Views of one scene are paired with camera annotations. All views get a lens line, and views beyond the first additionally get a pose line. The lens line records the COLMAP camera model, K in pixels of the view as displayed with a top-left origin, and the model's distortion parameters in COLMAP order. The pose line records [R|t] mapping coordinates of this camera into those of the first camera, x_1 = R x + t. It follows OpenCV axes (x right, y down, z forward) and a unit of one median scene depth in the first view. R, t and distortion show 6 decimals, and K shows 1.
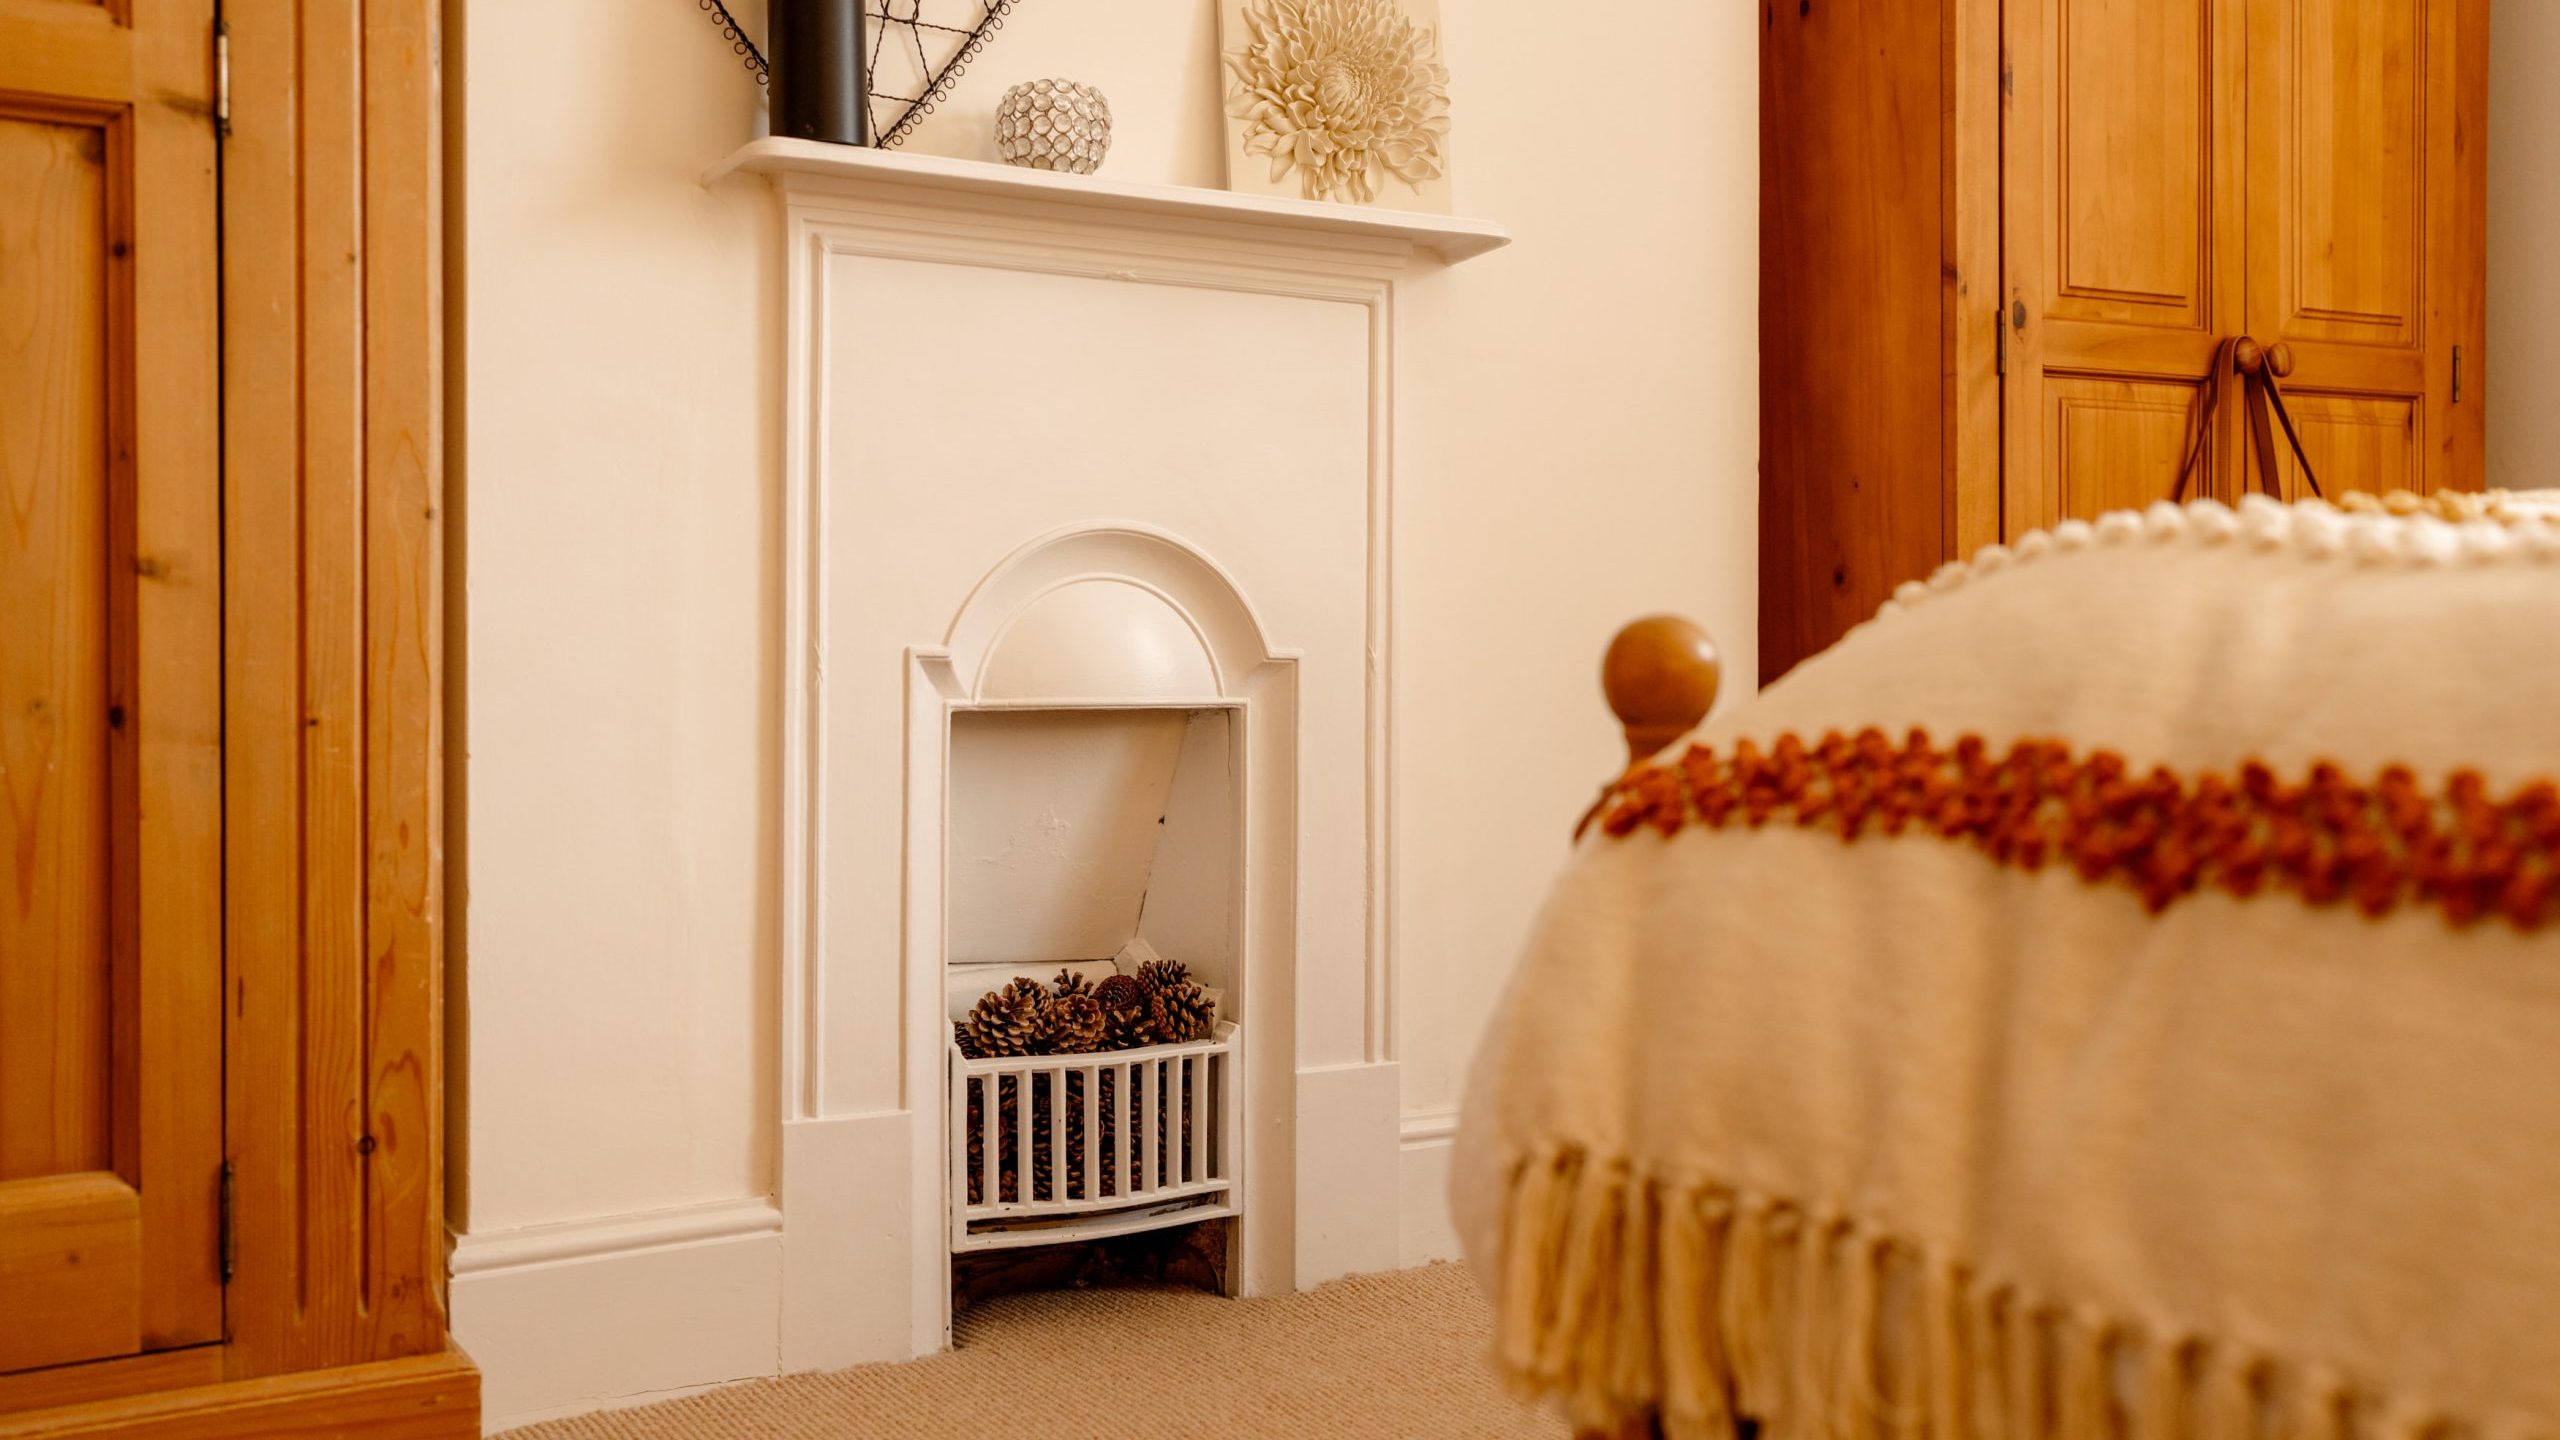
lens RADIAL K [[2355.9, 0, 1272.8], [0, 2355.9, 727.0], [0, 0, 1]] dist [-0.054289, 0.167696]
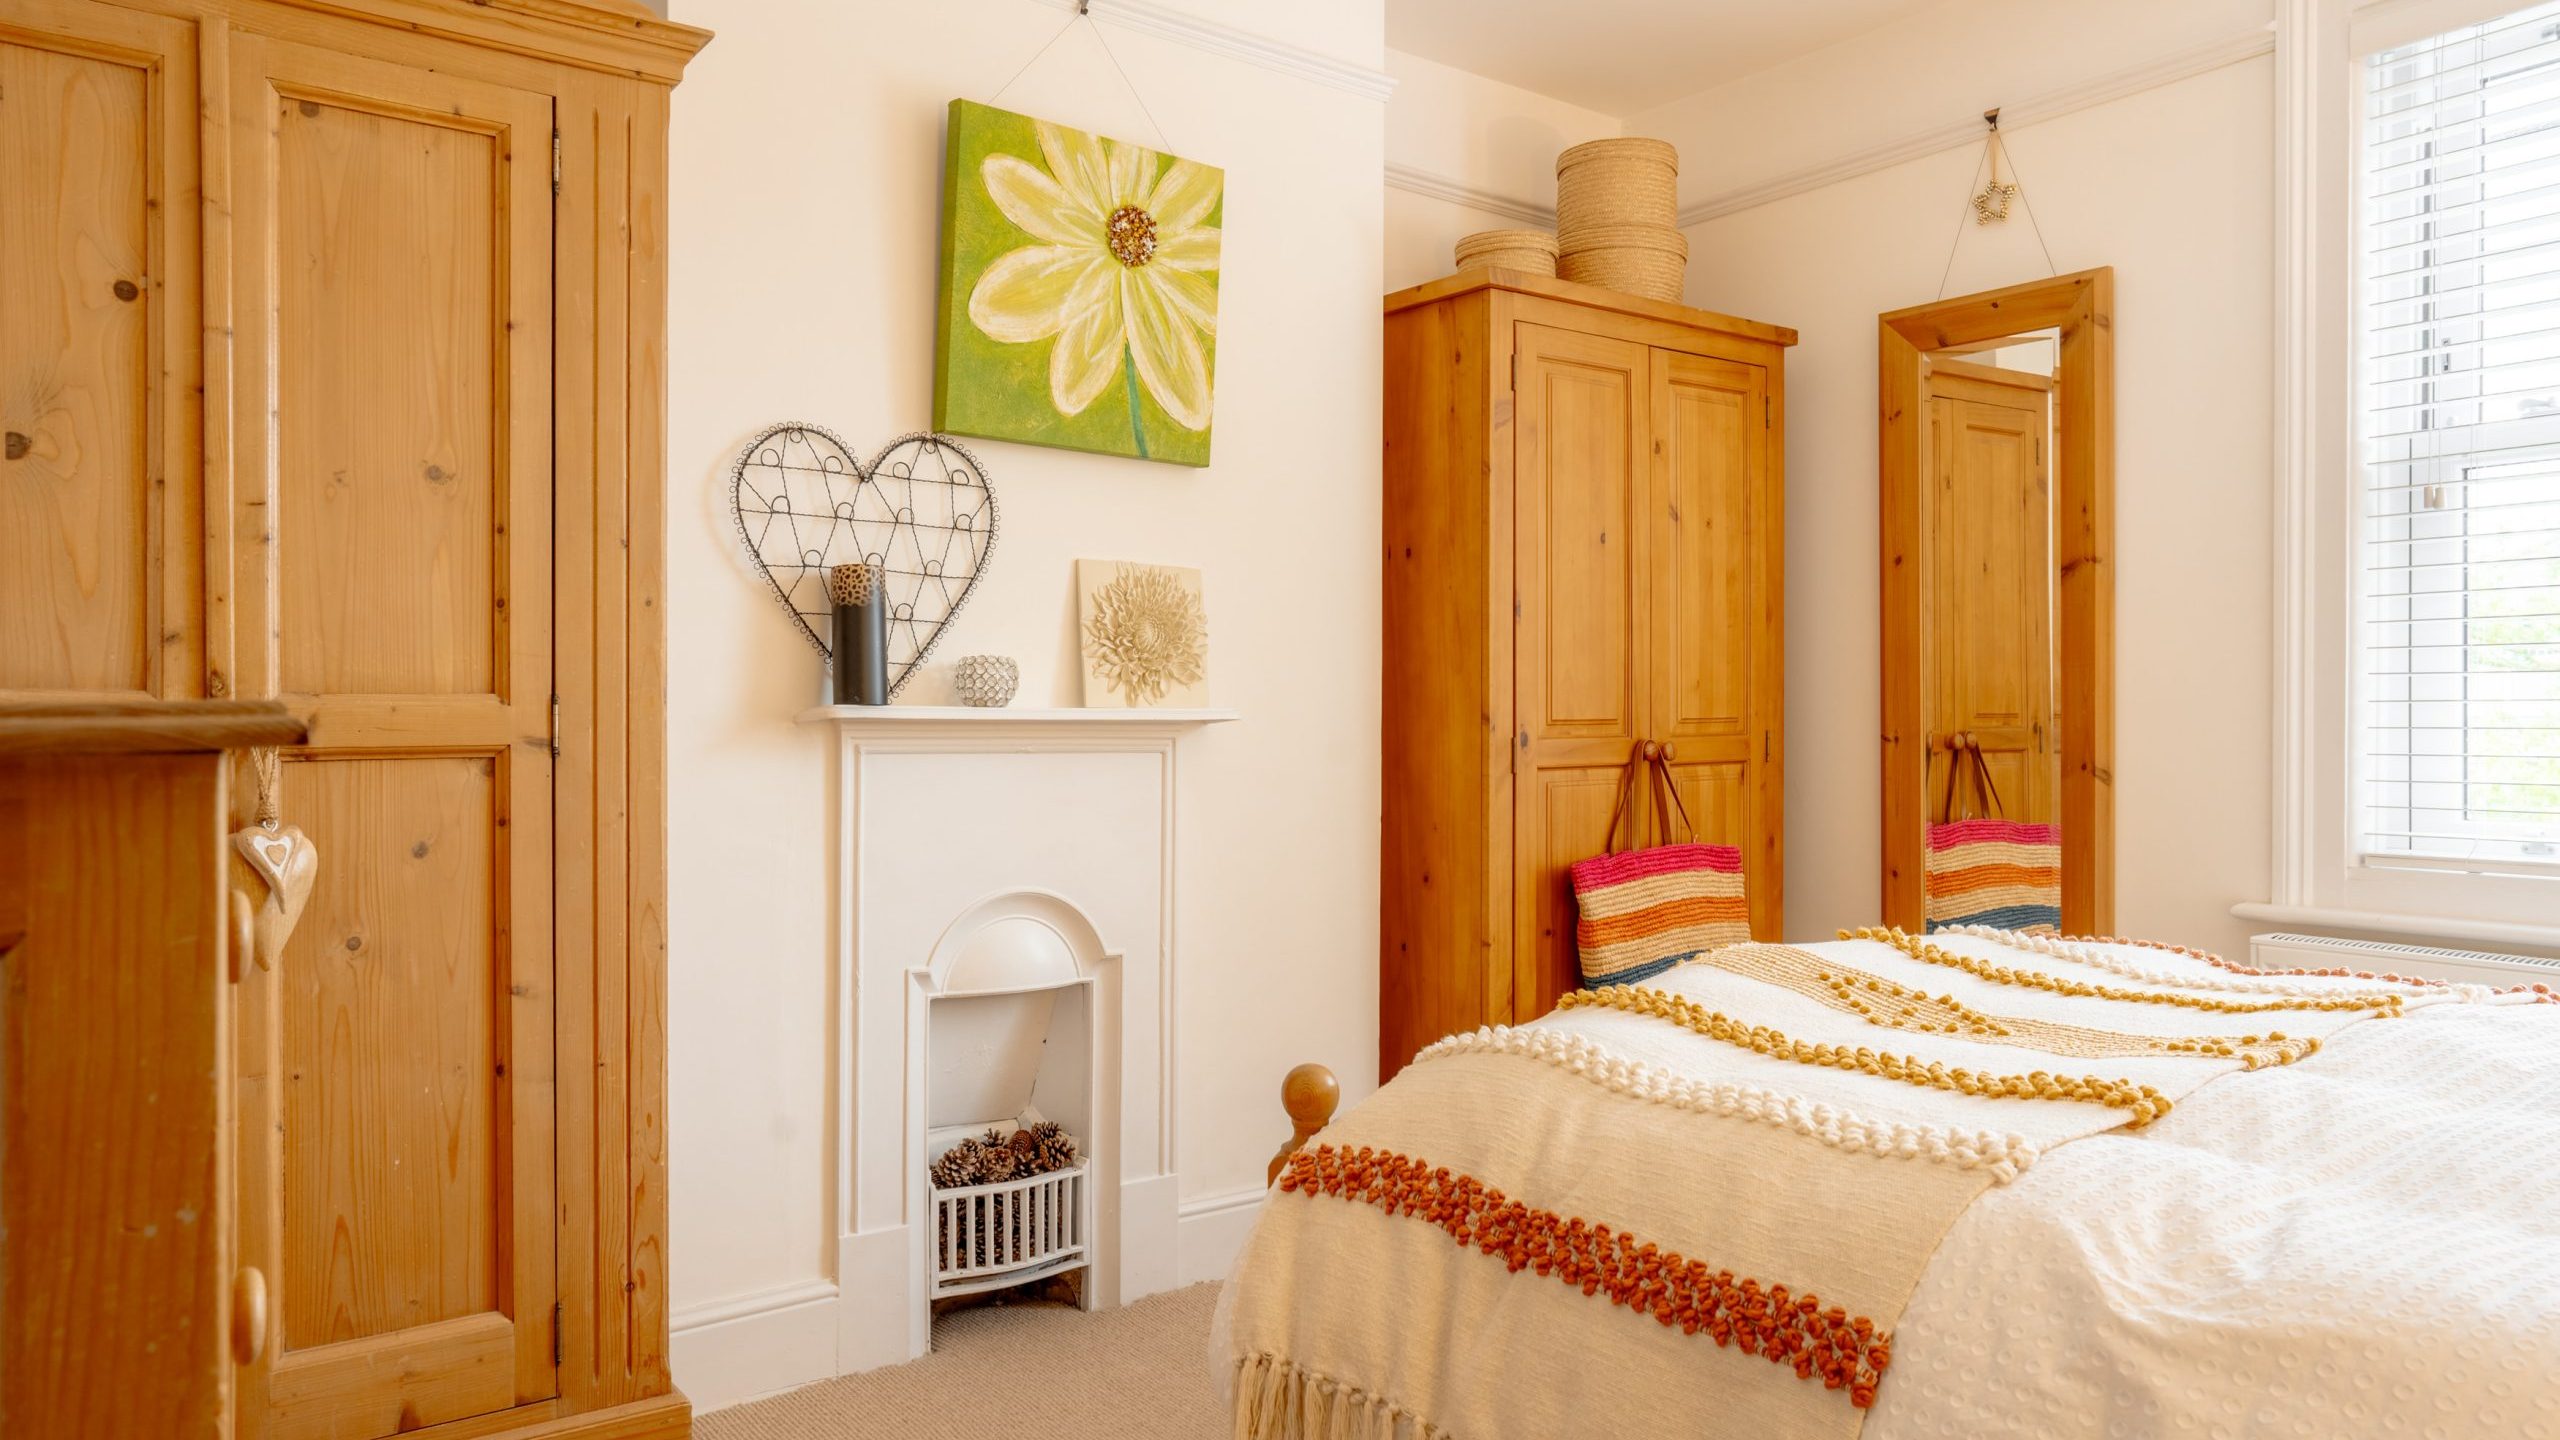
lens RADIAL K [[1692.2, 0, 1245.7], [0, 1692.2, 723.6], [0, 0, 1]] dist [-0.045199, 0.056152]
pose [[0.994785, 0.002618, 0.101962, -0.028740], [-0.003404, 0.999966, 0.007538, -0.225821], [-0.101939, -0.007845, 0.994760, -0.301695]]
